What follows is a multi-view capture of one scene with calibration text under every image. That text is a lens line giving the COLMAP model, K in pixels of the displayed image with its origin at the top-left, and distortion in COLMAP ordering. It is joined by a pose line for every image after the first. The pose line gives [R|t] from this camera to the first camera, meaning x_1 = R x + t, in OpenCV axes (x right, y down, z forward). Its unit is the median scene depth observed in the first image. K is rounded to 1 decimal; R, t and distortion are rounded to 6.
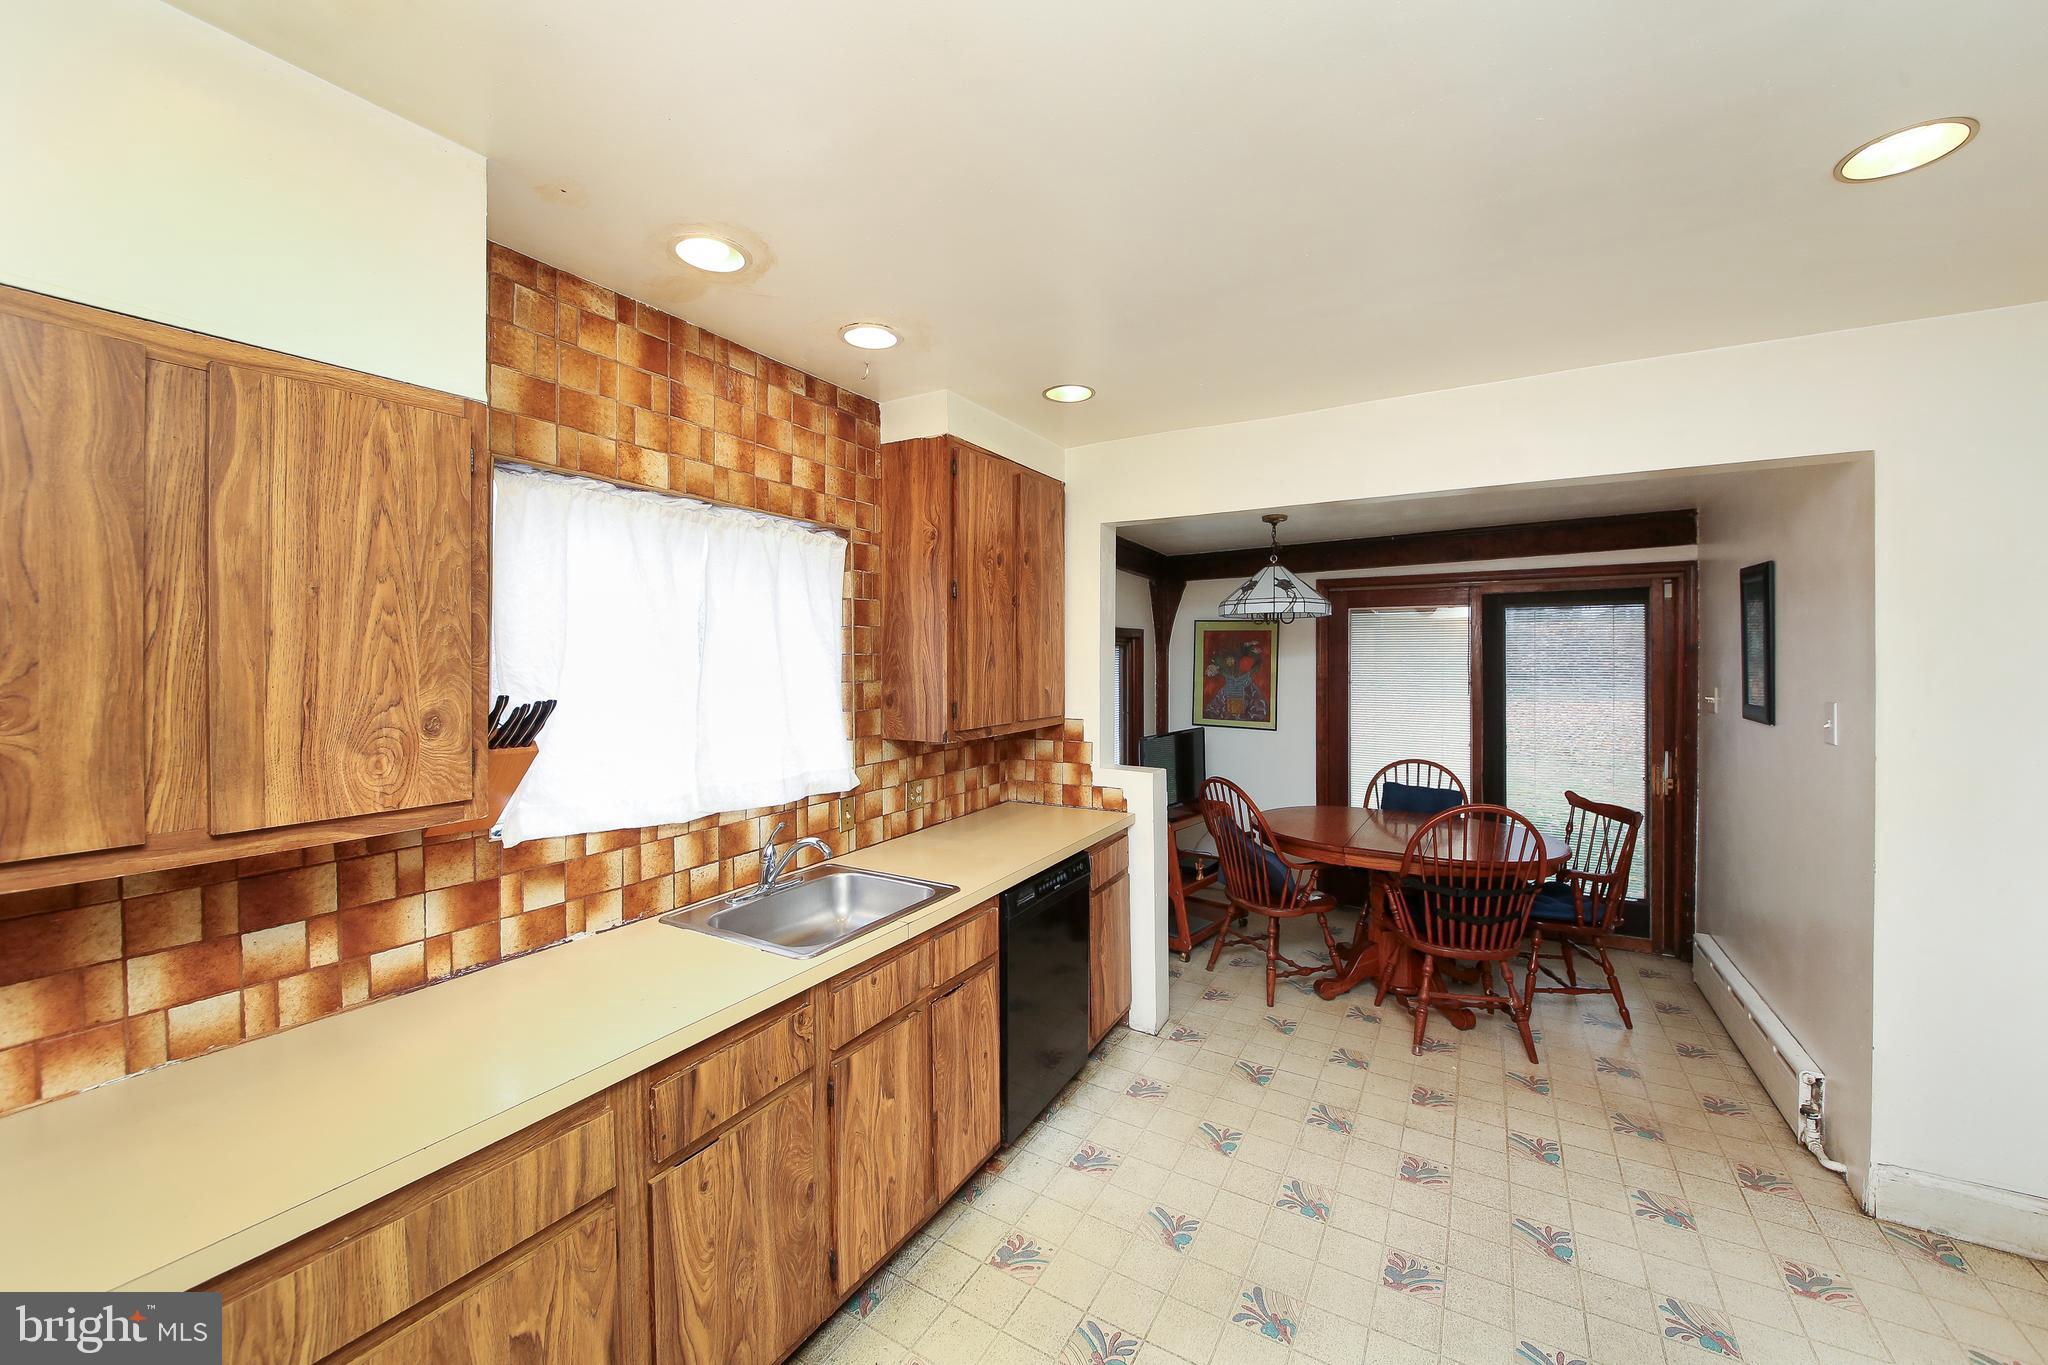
lens RADIAL K [[833.7, 0, 1025.0], [0, 833.7, 660.1], [0, 0, 1]] dist [-0.008882, -0.000505]
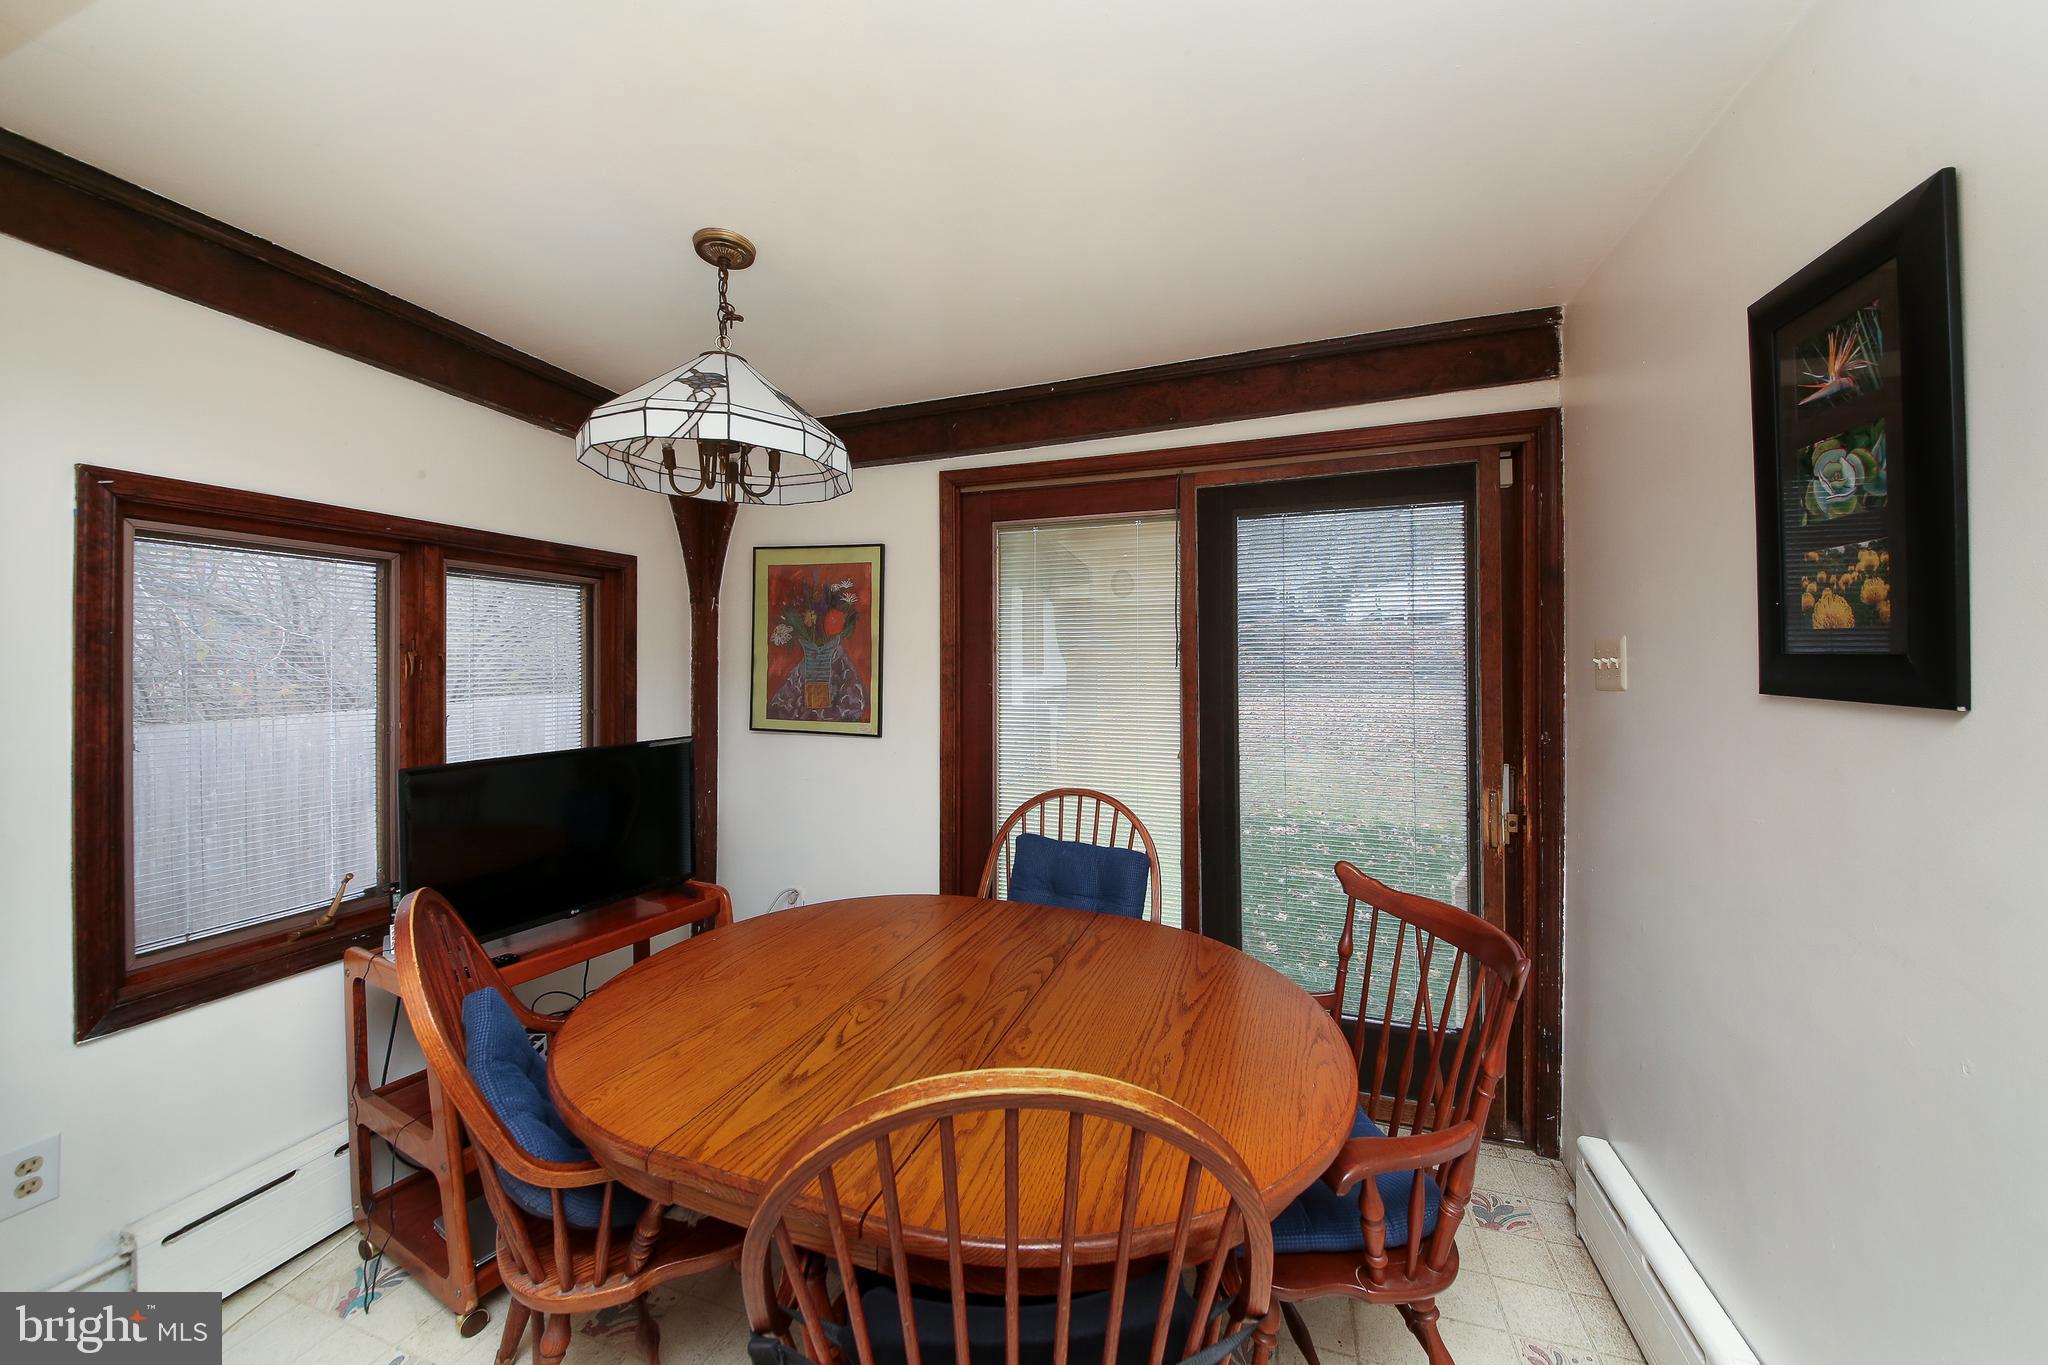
lens RADIAL K [[722.9, 0, 1049.4], [0, 722.9, 663.0], [0, 0, 1]] dist [0.011809, -0.009255]
pose [[0.981490, 0.000557, 0.191514, 0.632891], [0.002116, 0.999903, -0.013754, 0.079920], [-0.191503, 0.013905, 0.981394, 0.961181]]
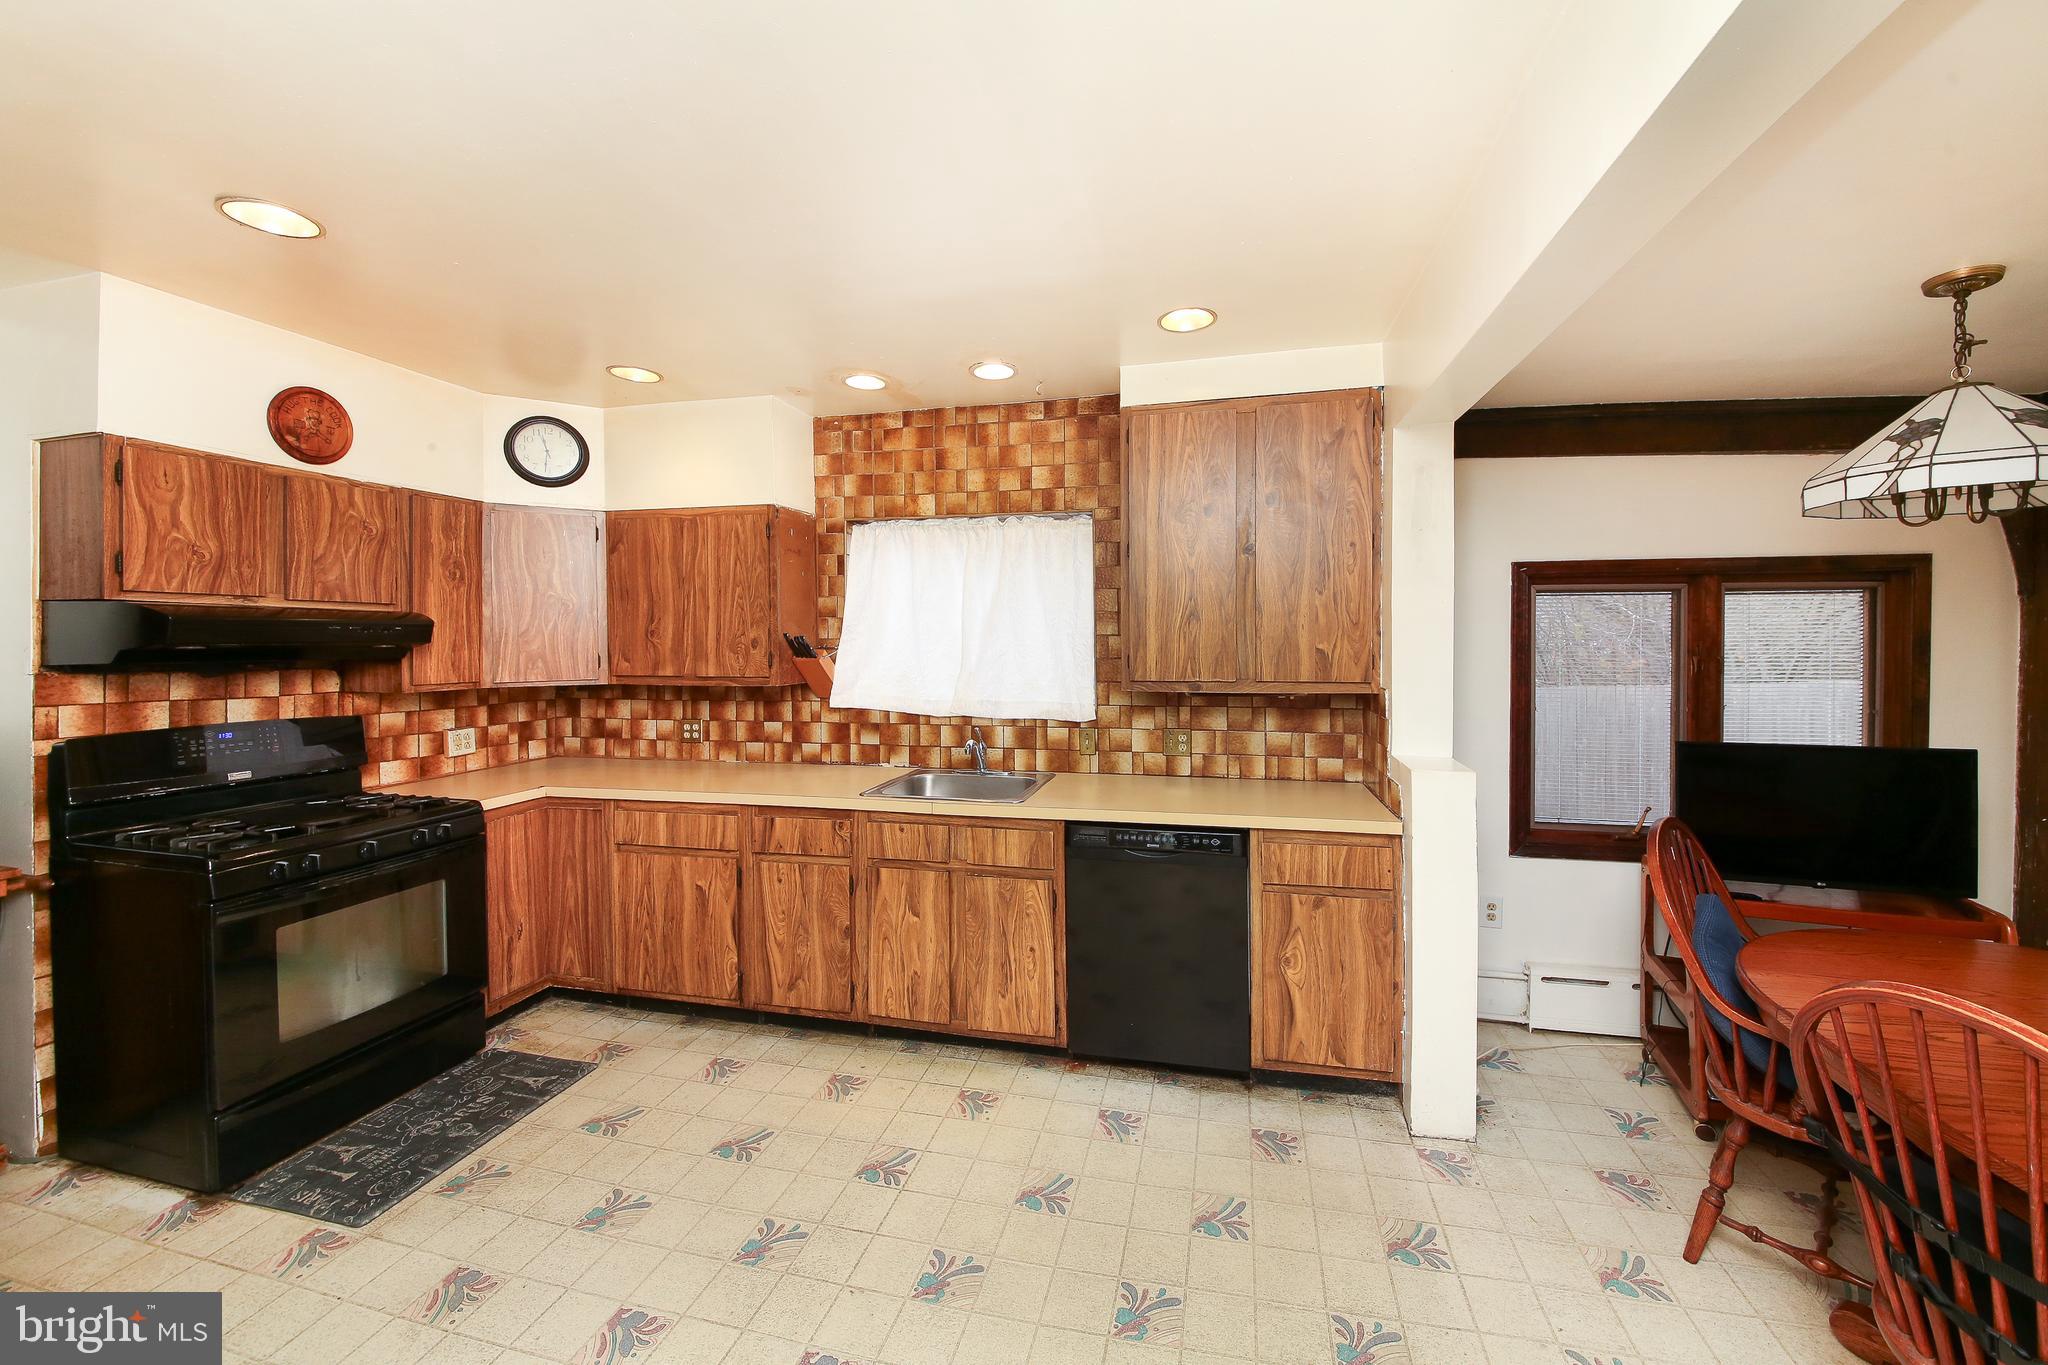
lens RADIAL K [[722.9, 0, 1049.4], [0, 722.9, 663.0], [0, 0, 1]] dist [0.011809, -0.009255]
pose [[0.261768, 0.025955, -0.964782, 0.860672], [-0.002056, 0.999651, 0.026336, 0.042304], [0.965129, -0.004910, 0.261730, 0.703087]]
